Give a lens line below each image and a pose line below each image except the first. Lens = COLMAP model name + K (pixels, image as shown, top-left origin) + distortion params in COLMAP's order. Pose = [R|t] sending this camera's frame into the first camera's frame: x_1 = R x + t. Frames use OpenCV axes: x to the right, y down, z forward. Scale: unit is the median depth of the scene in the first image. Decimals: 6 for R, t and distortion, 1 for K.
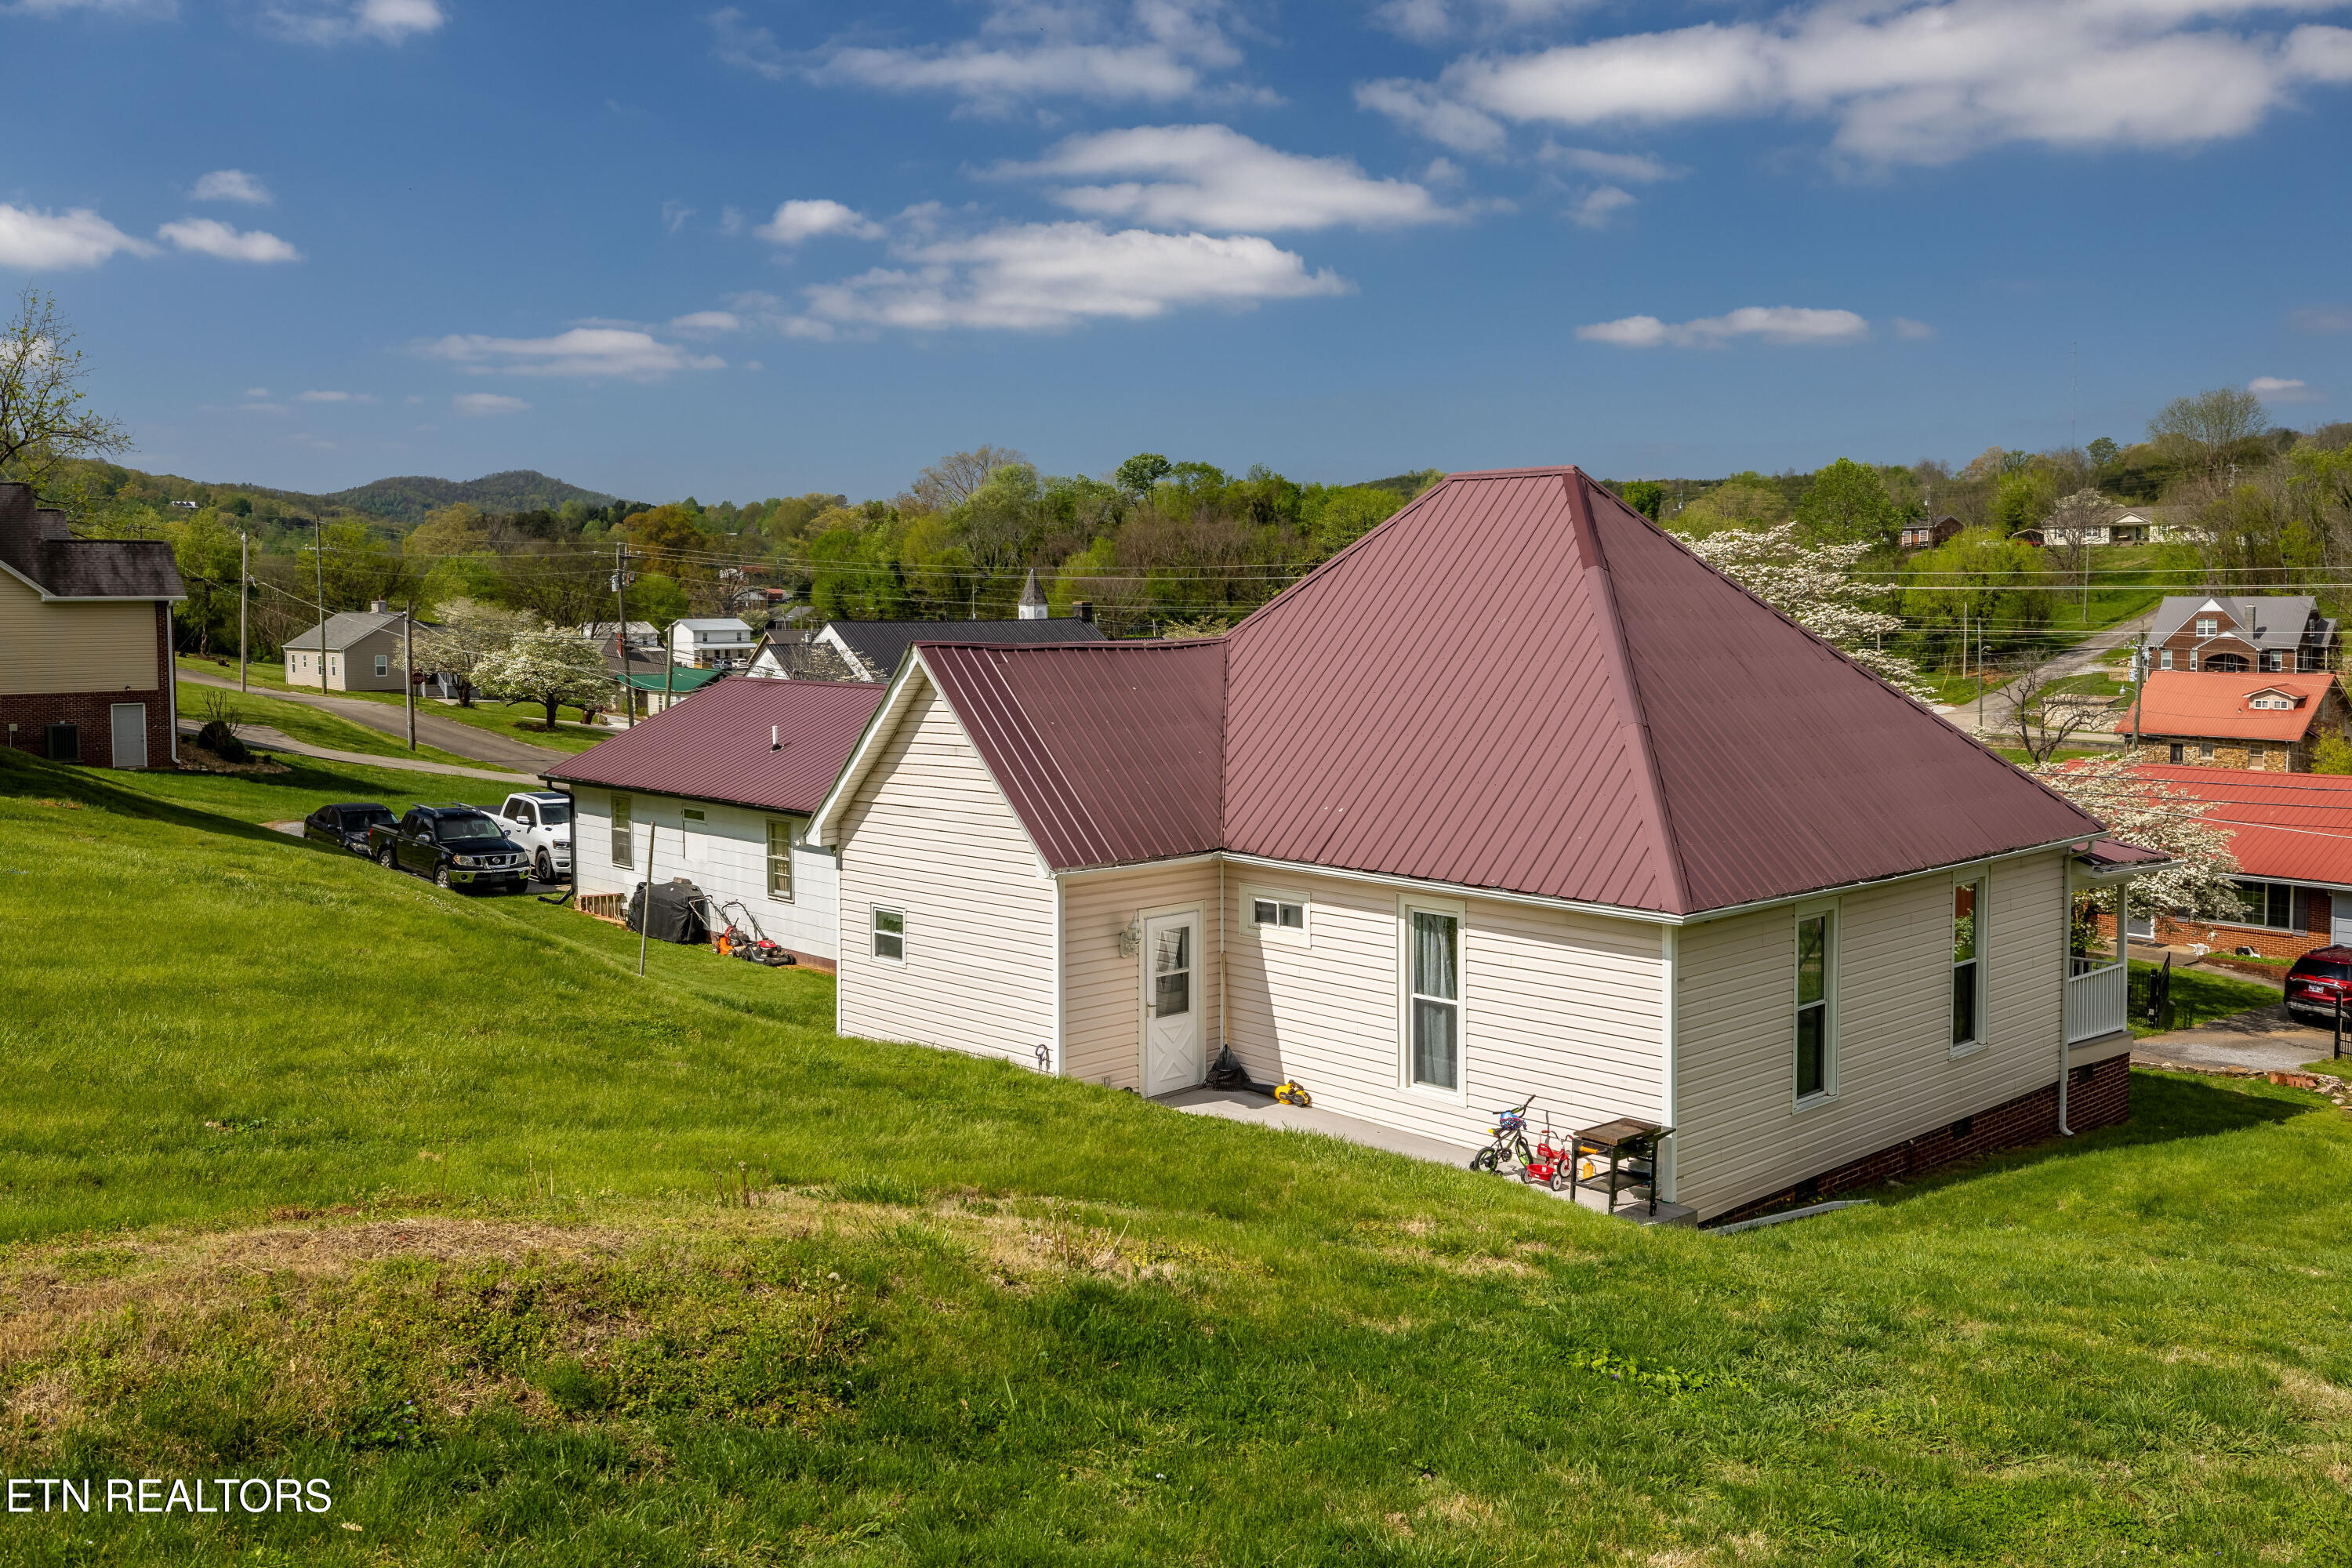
lens RADIAL K [[2146.6, 0, 1169.9], [0, 2146.6, 583.6], [0, 0, 1]] dist [-0.033274, 0.016599]
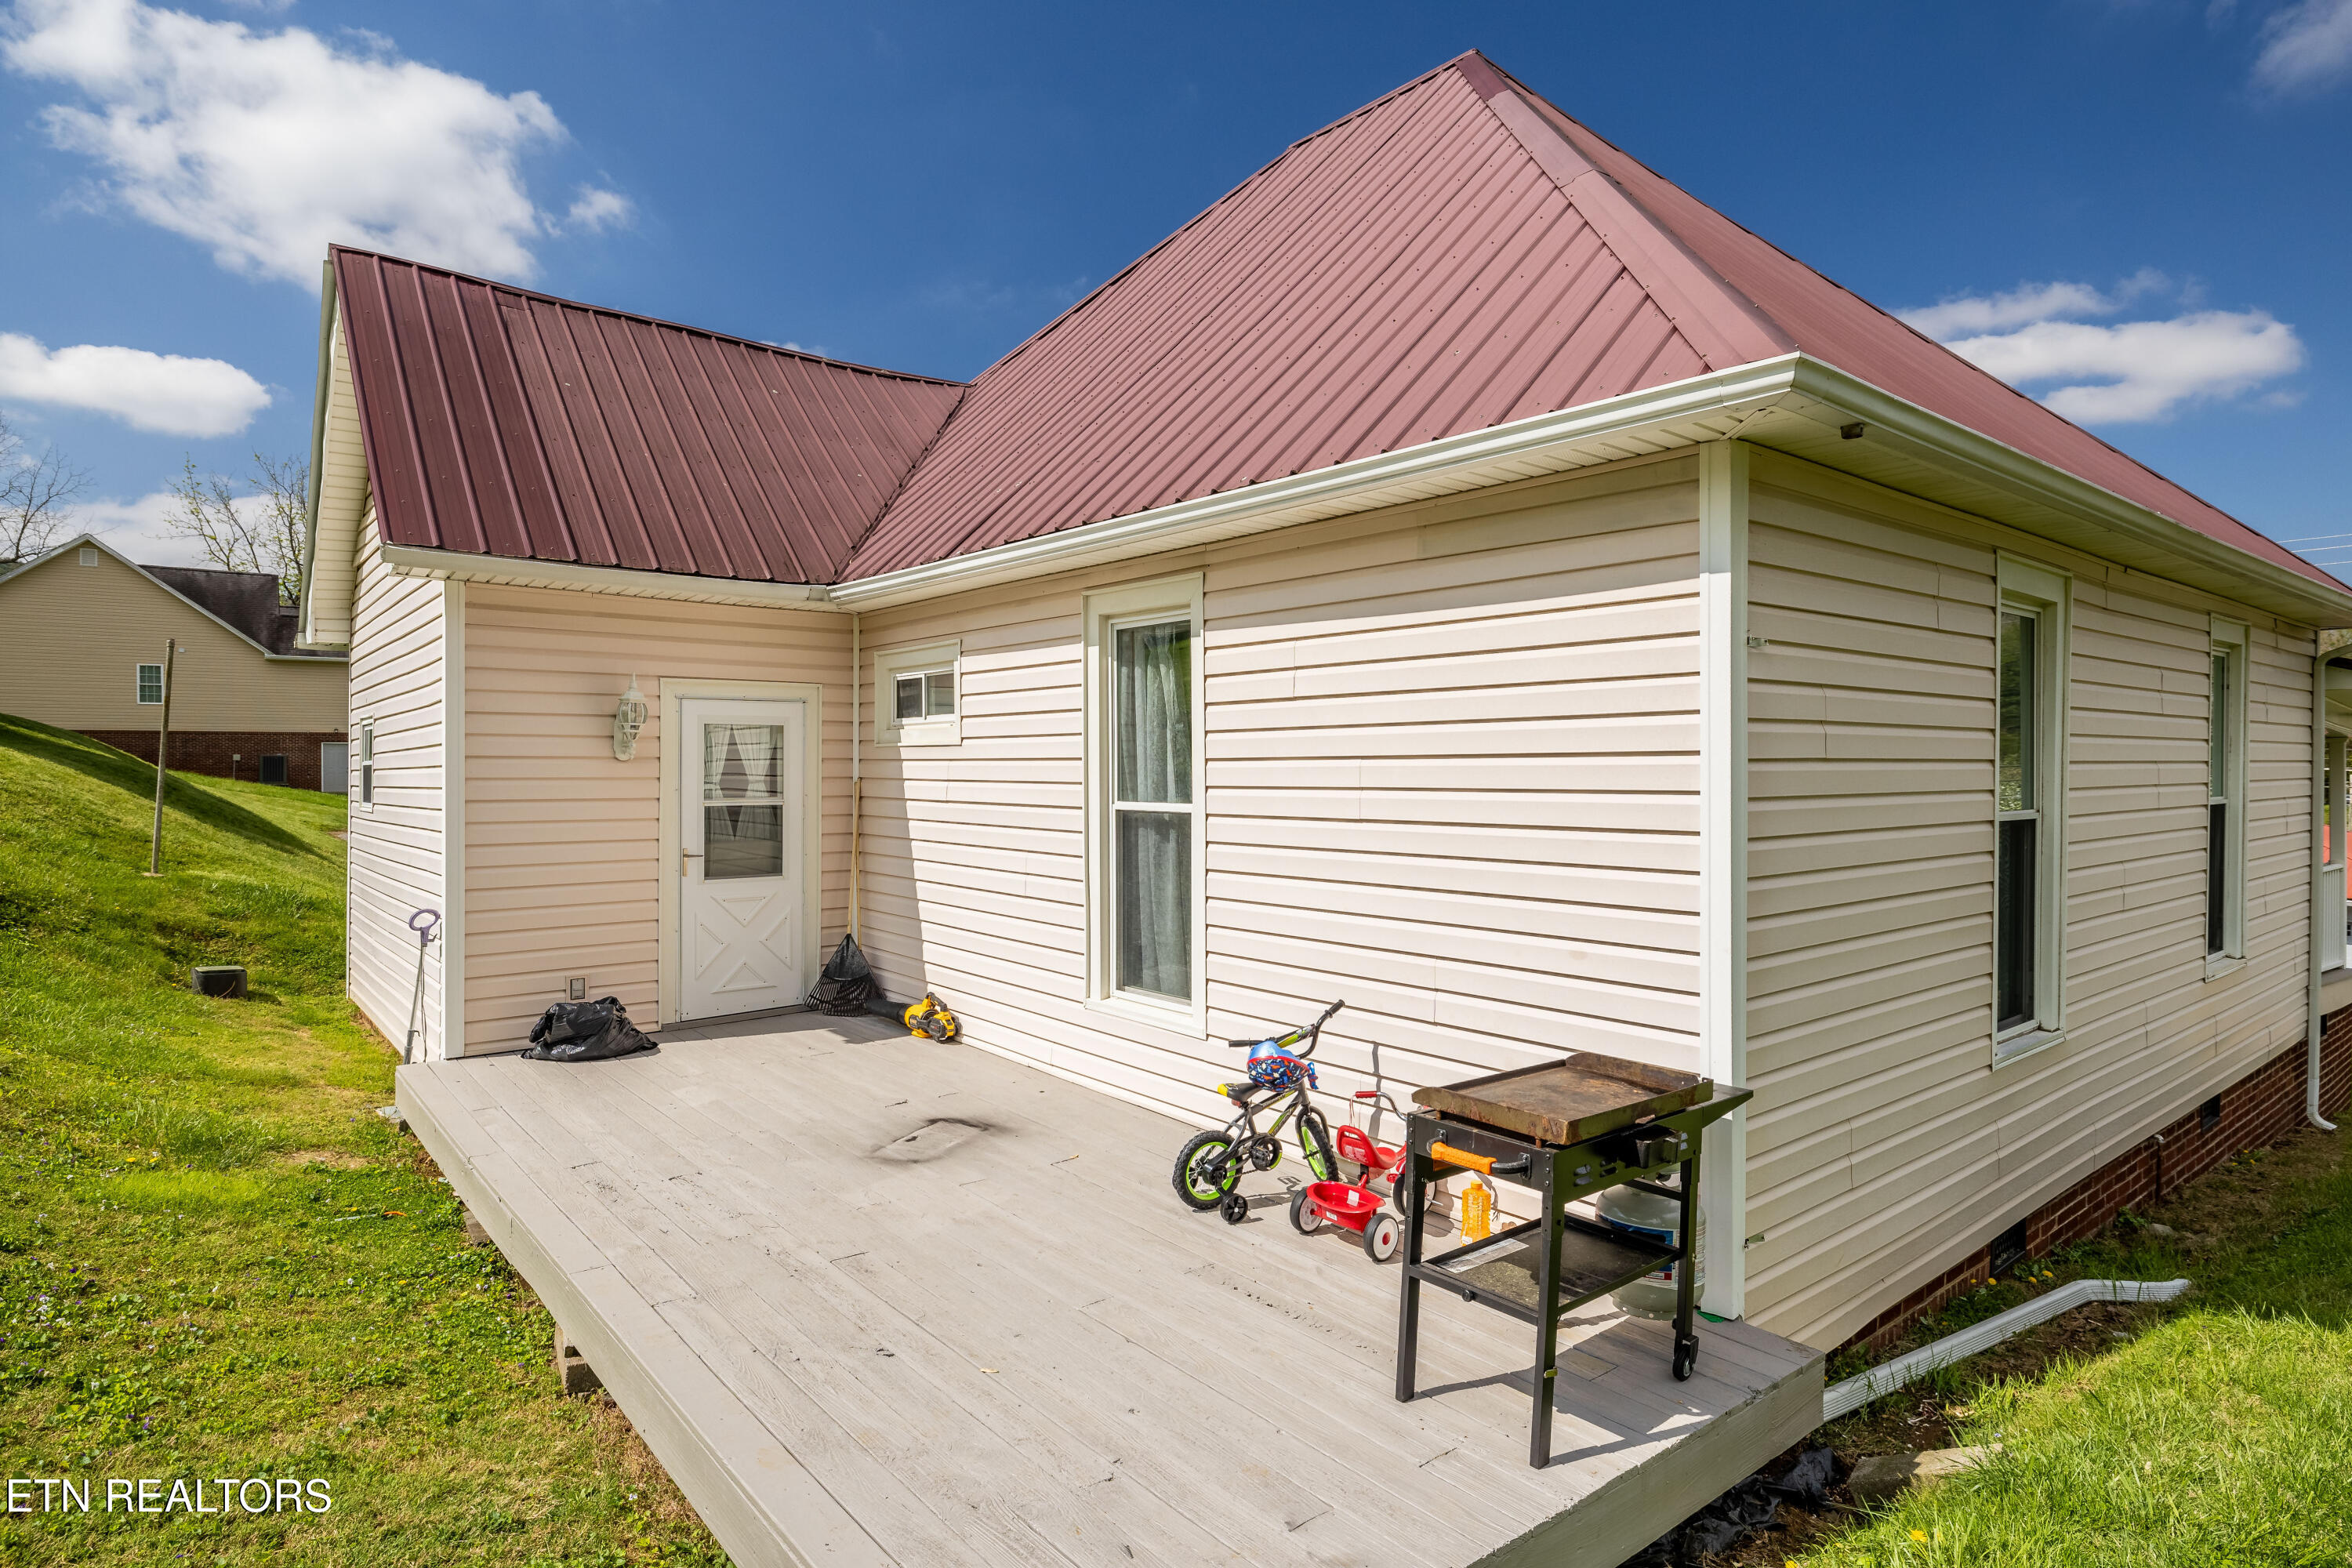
lens RADIAL K [[1263.6, 0, 1160.4], [0, 1263.6, 774.3], [0, 0, 1]] dist [-0.020615, -0.001540]
pose [[0.996413, 0.000580, -0.084623, 0.151740], [-0.000969, 0.999989, -0.004556, 0.192094], [0.084619, 0.004622, 0.996403, 0.742197]]
